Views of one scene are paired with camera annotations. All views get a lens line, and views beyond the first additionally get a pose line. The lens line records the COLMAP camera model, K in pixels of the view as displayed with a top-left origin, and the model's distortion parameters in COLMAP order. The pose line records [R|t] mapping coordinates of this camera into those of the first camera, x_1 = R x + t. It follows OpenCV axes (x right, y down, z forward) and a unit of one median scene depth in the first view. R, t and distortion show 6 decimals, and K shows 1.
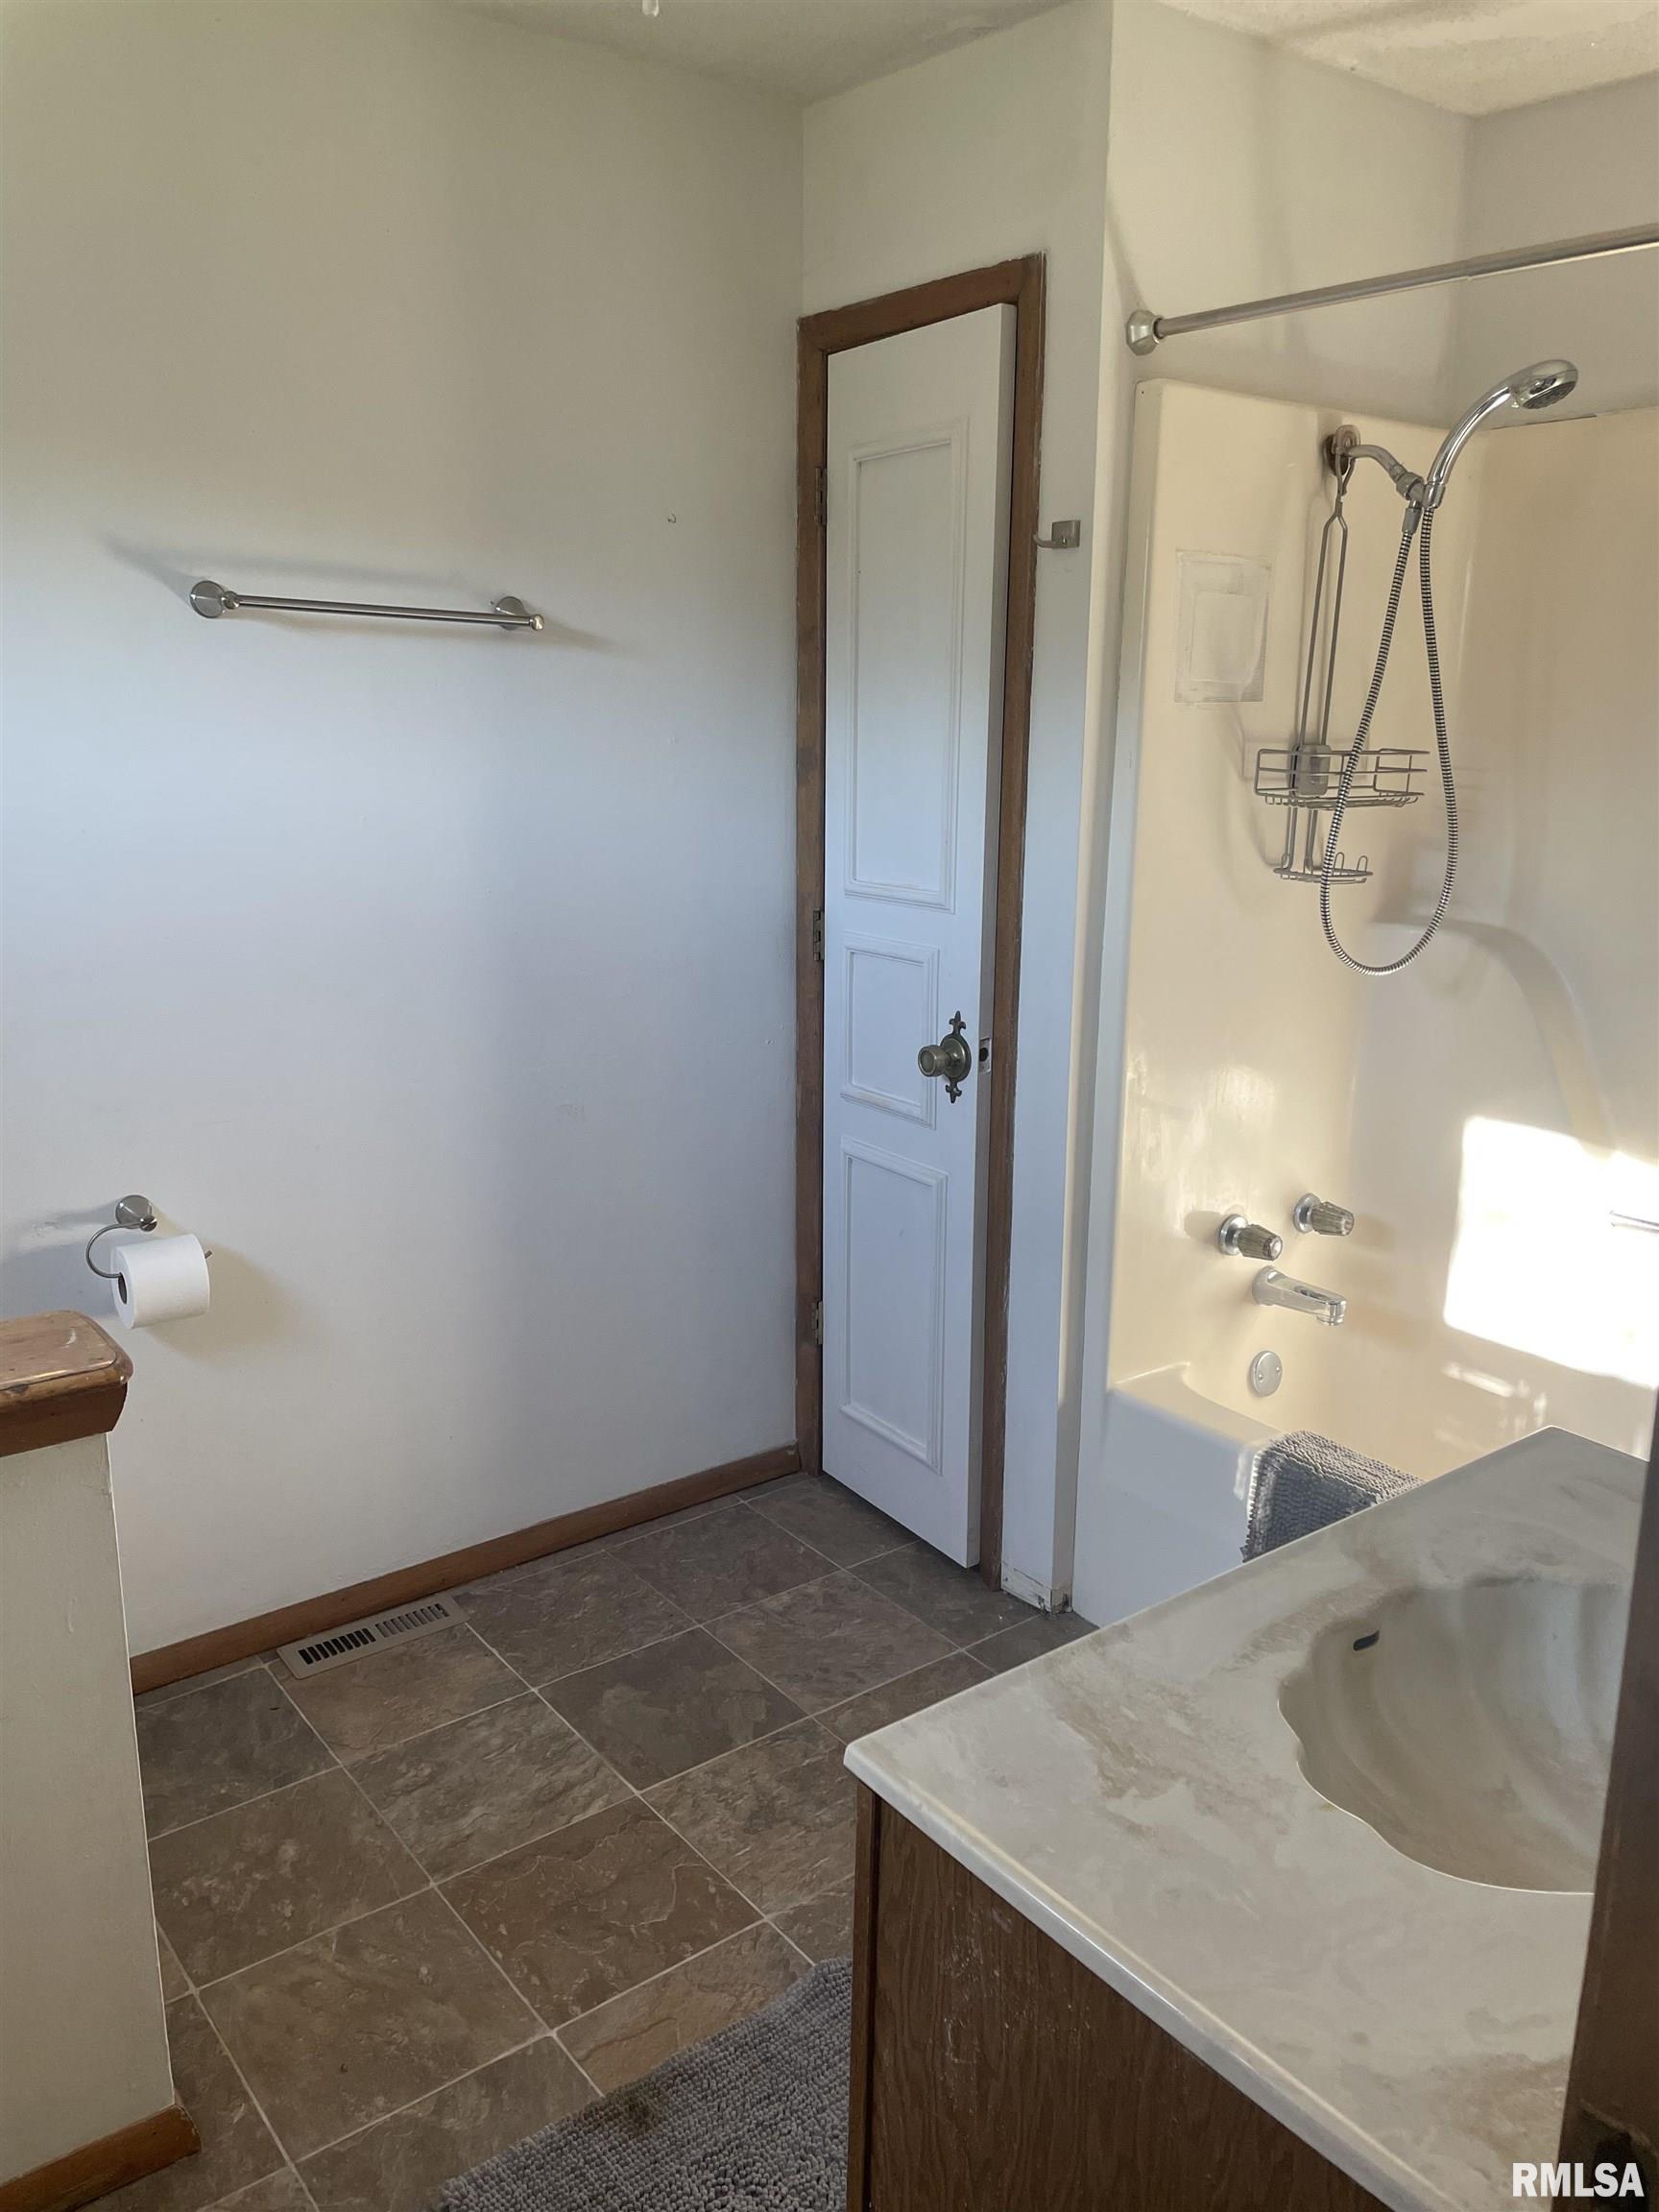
lens RADIAL K [[1659.2, 0, 836.8], [0, 1659.2, 1101.9], [0, 0, 1]] dist [0.046219, -0.050703]
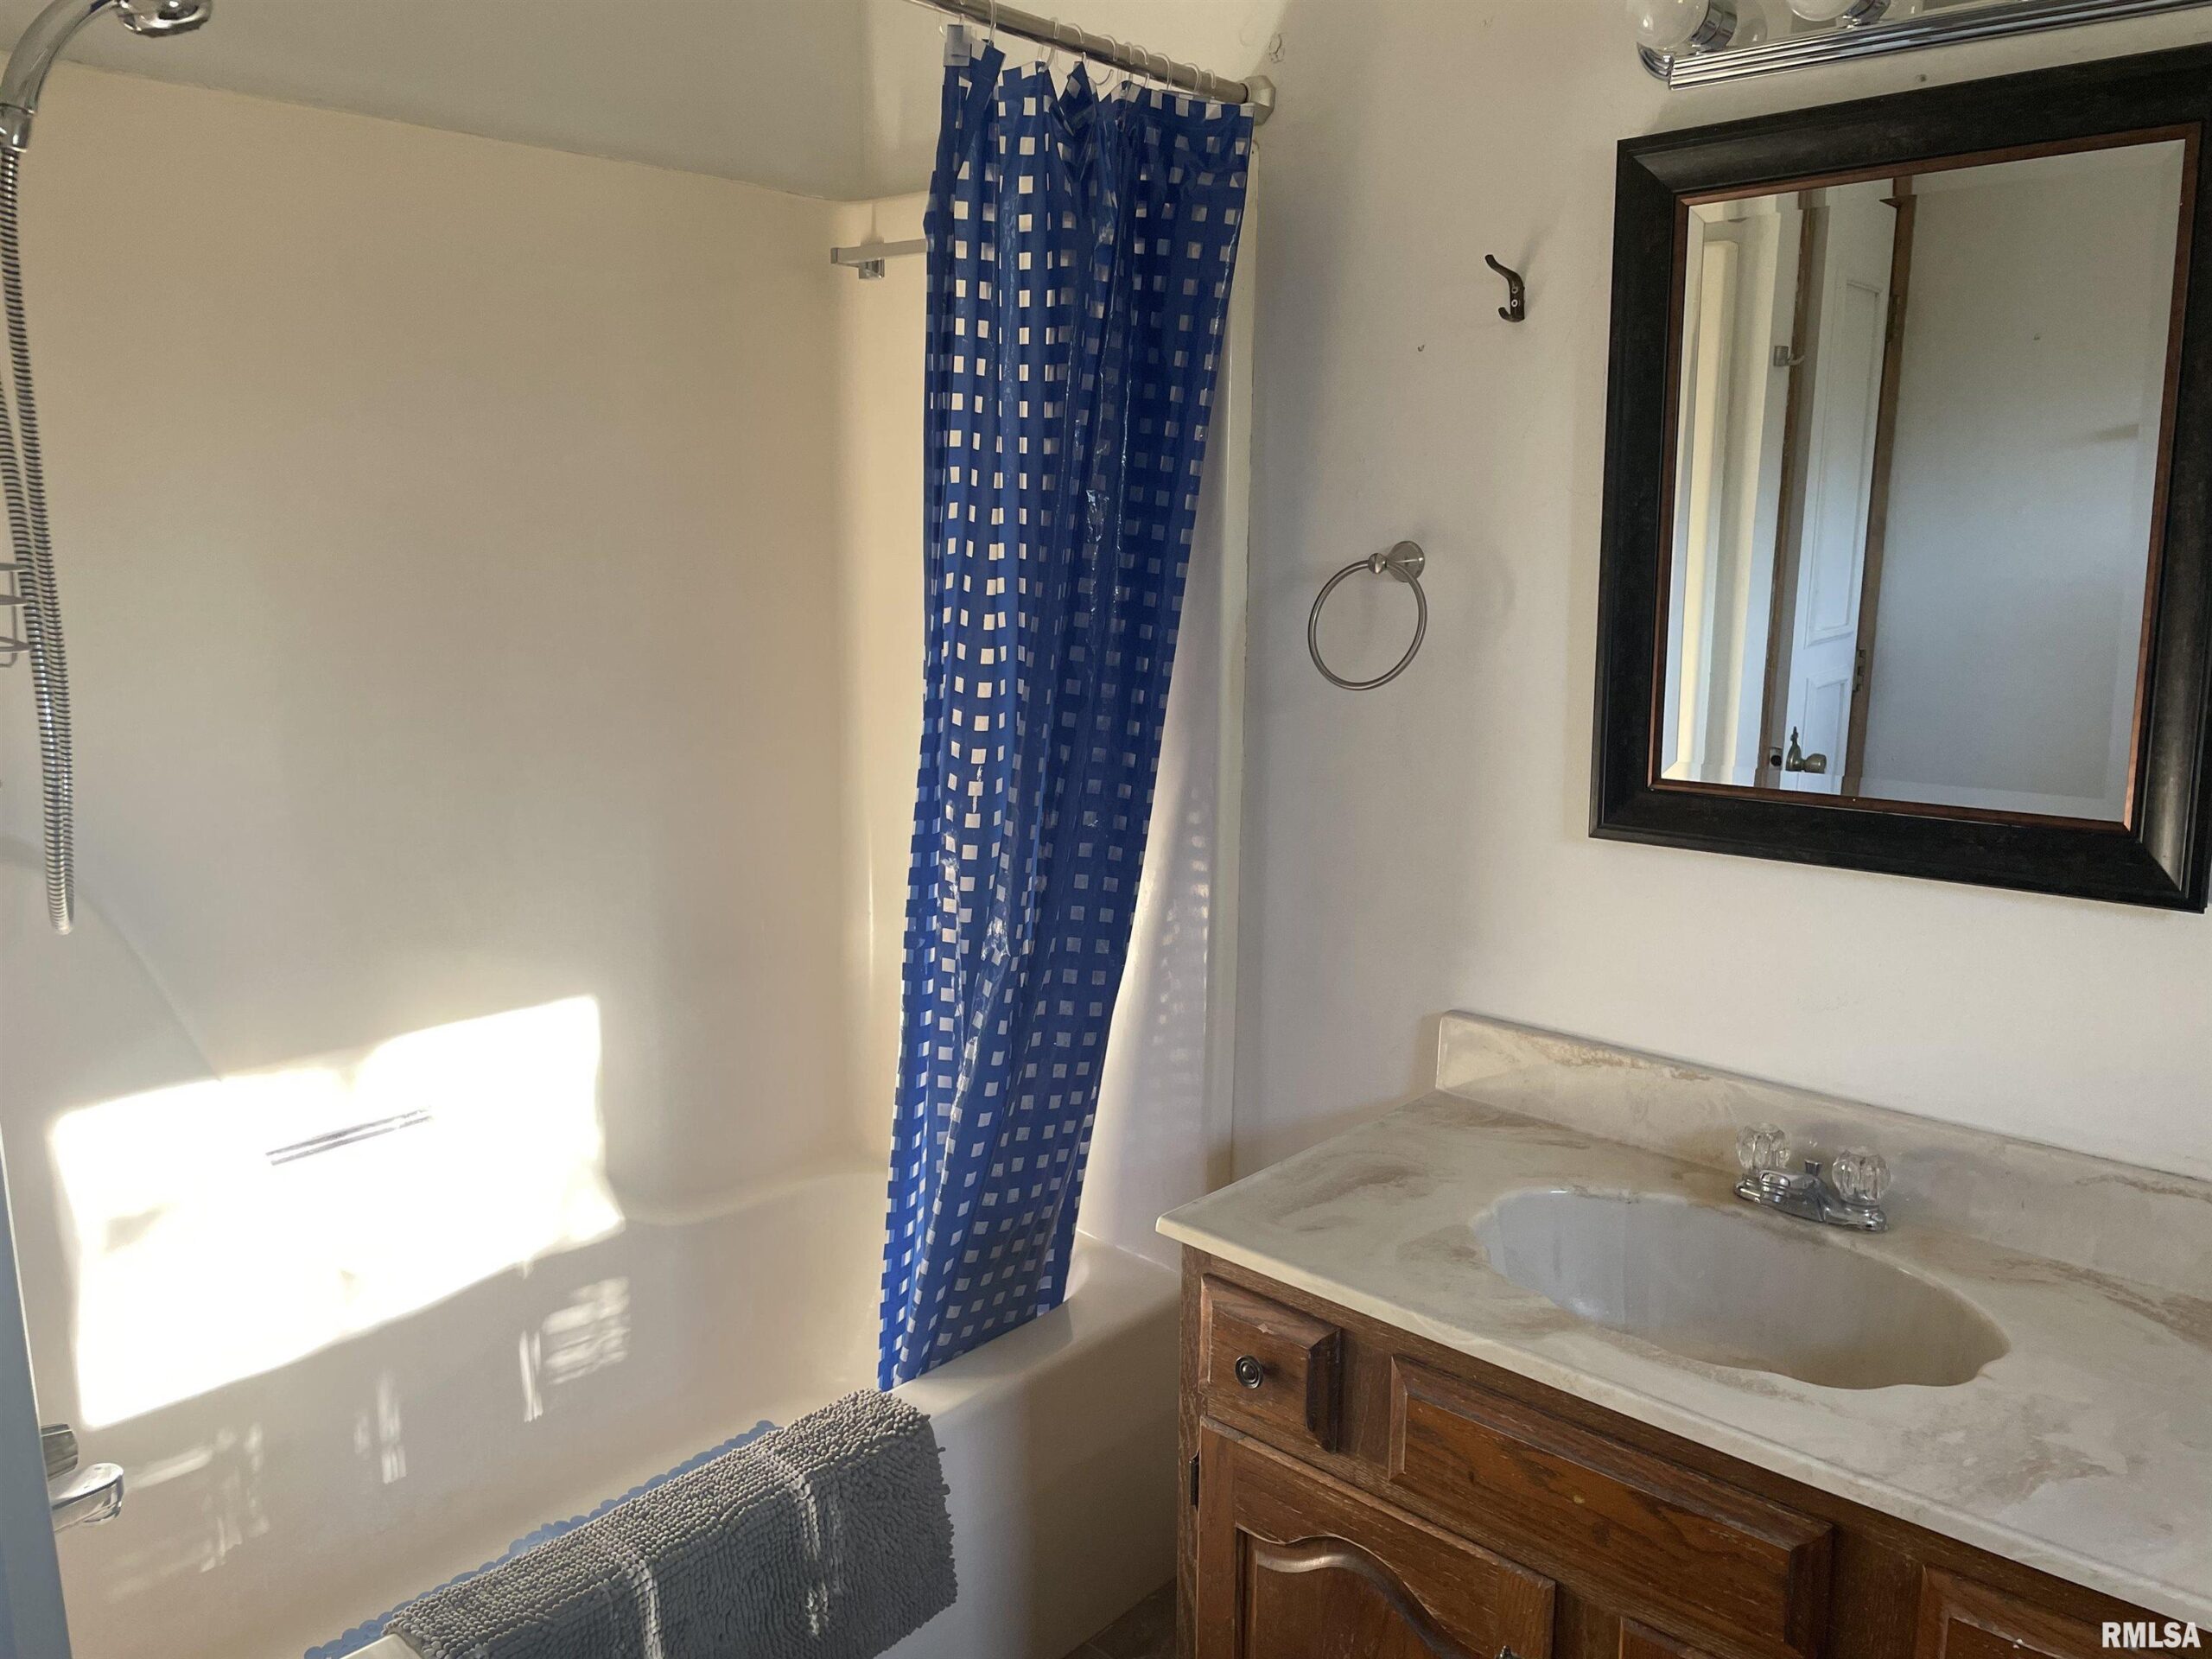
lens RADIAL K [[1659.2, 0, 1108.6], [0, 1659.2, 830.9], [0, 0, 1]] dist [0.046219, -0.050703]
pose [[-0.165525, -0.218752, 0.961639, -0.517484], [0.223617, 0.941367, 0.252632, -0.309191], [-0.960519, 0.256856, -0.106903, 1.192947]]
